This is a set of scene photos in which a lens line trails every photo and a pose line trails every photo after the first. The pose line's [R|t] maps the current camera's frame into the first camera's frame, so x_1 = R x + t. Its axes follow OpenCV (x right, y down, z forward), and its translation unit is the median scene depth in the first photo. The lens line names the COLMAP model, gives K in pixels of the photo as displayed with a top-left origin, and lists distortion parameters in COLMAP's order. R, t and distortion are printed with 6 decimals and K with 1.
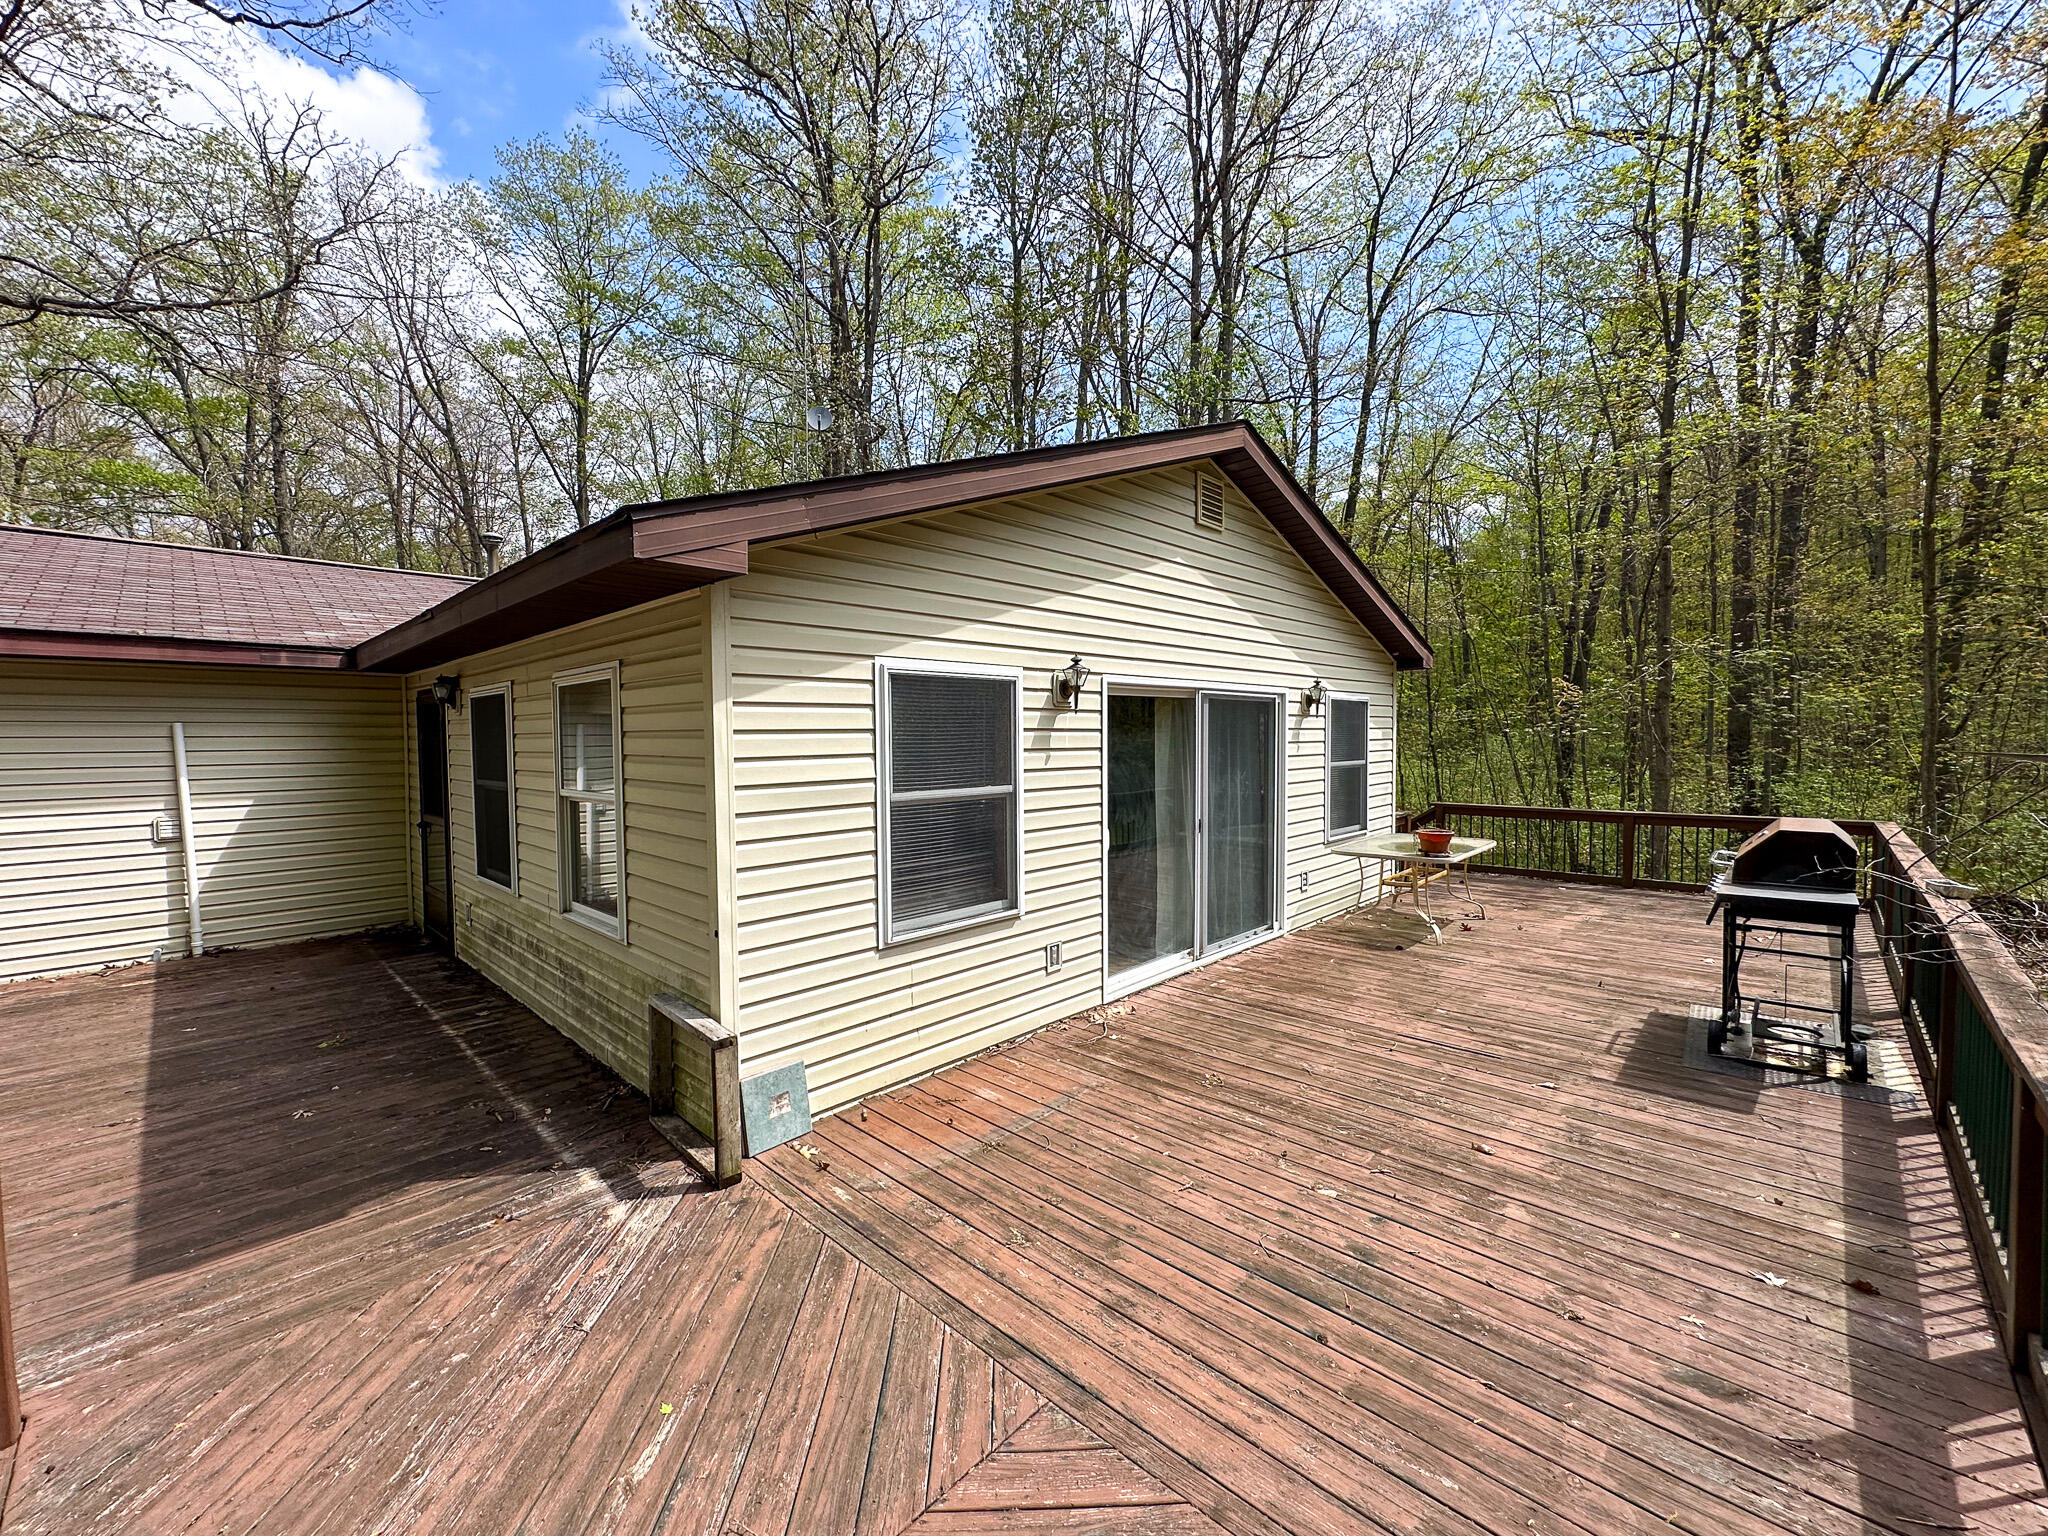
lens RADIAL K [[820.1, 0, 1024.0], [0, 820.1, 768.0], [0, 0, 1]] dist [-0.000983, -0.000162]
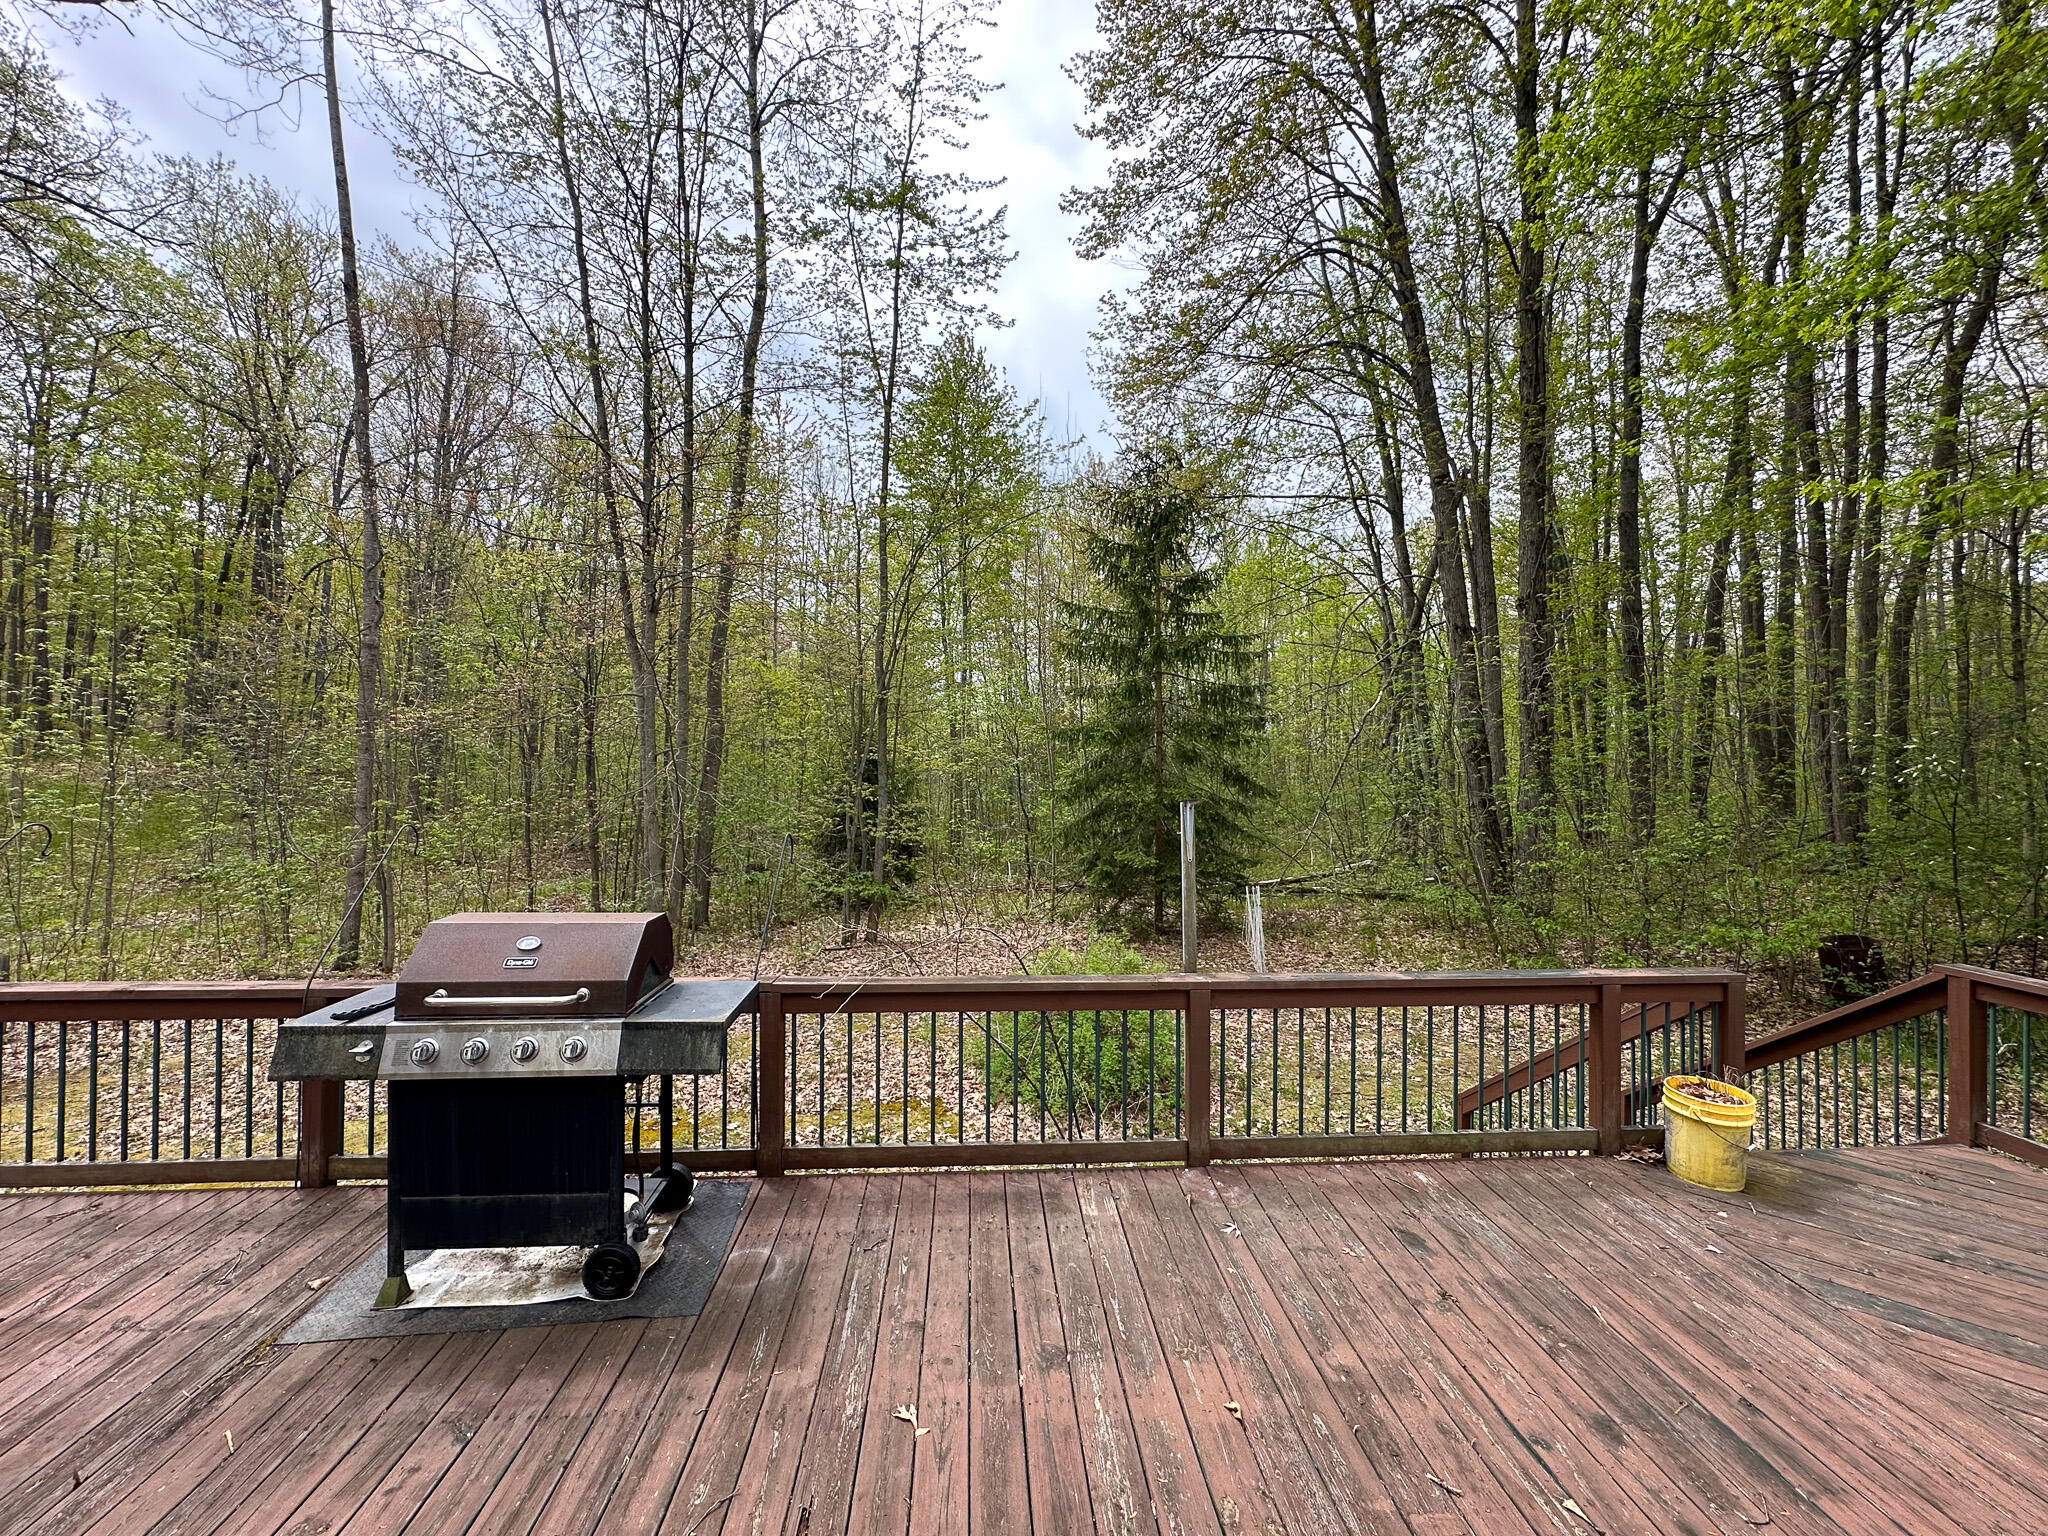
lens RADIAL K [[820.1, 0, 1024.0], [0, 820.1, 768.0], [0, 0, 1]] dist [-0.000983, -0.000162]
pose [[-0.740480, 0.006462, 0.672048, 0.265816], [0.028173, 0.999373, 0.021433, -0.089121], [-0.671488, 0.034804, -0.740198, 1.787105]]
